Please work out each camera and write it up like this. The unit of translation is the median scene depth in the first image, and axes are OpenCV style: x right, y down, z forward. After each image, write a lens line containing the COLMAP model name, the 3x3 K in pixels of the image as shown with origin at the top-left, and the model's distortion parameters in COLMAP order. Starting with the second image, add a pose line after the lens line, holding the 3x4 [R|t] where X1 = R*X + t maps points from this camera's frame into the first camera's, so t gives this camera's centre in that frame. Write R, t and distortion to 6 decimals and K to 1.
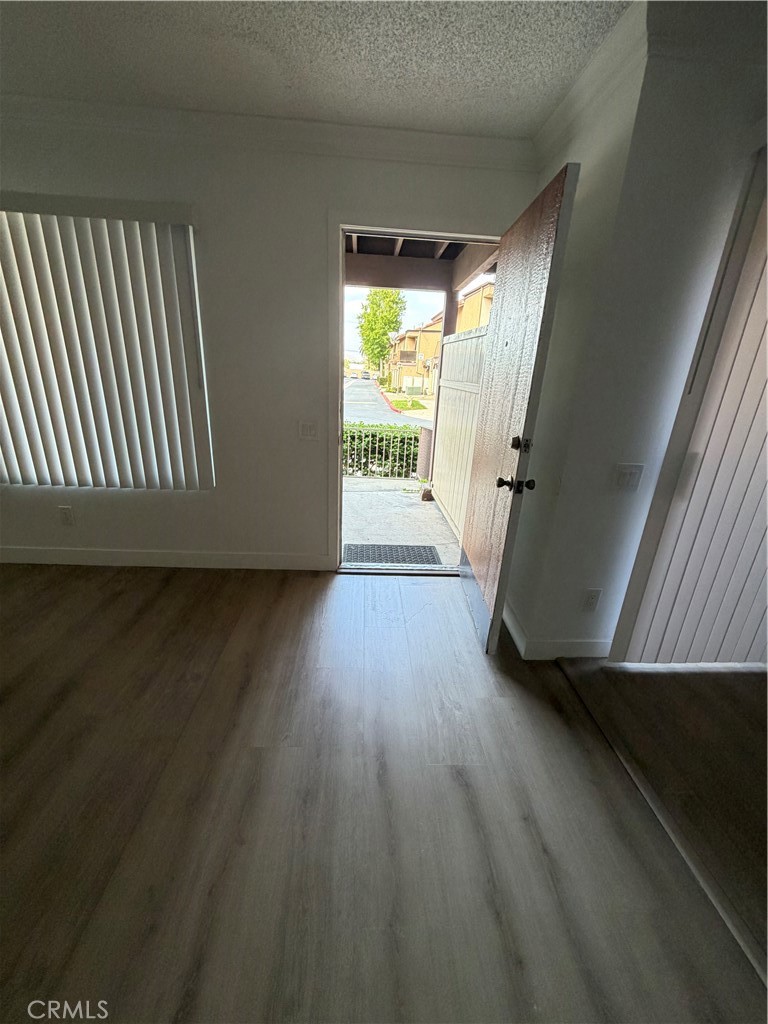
lens RADIAL K [[409.2, 0, 384.9], [0, 409.2, 509.0], [0, 0, 1]] dist [0.000274, 0.000282]
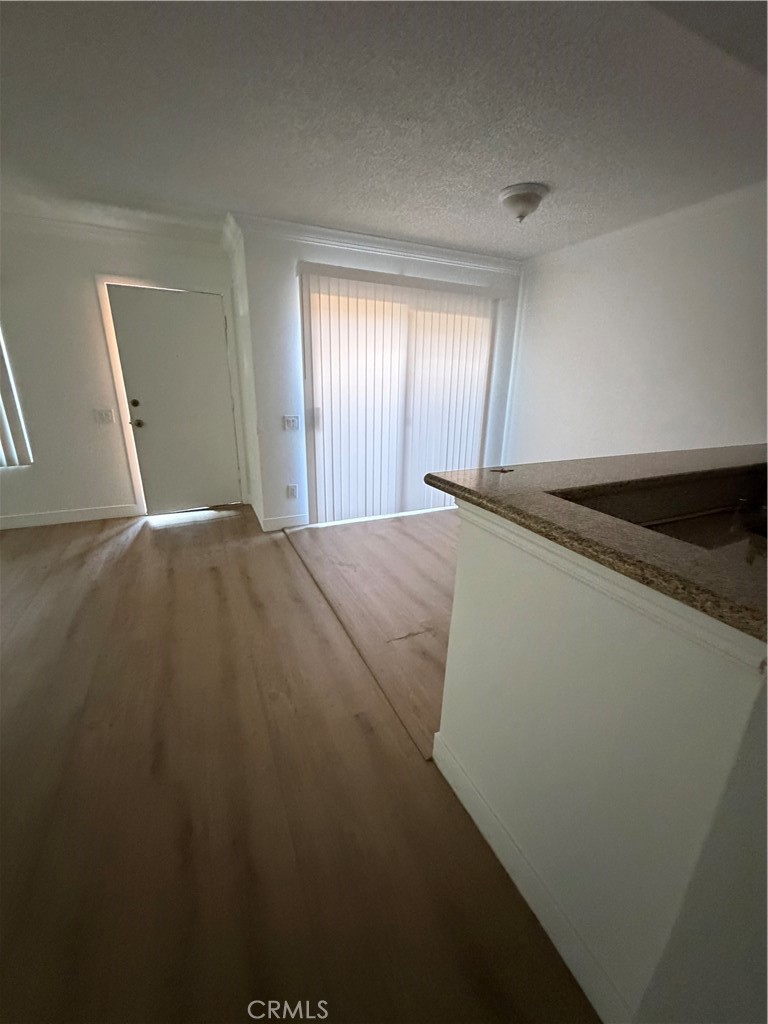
lens RADIAL K [[409.2, 0, 384.9], [0, 409.2, 509.0], [0, 0, 1]] dist [0.000274, 0.000282]
pose [[0.930933, -0.137755, 0.338213, 0.248438], [0.139632, 0.990023, 0.018902, 0.315601], [-0.337442, 0.029629, 0.940880, -0.879085]]
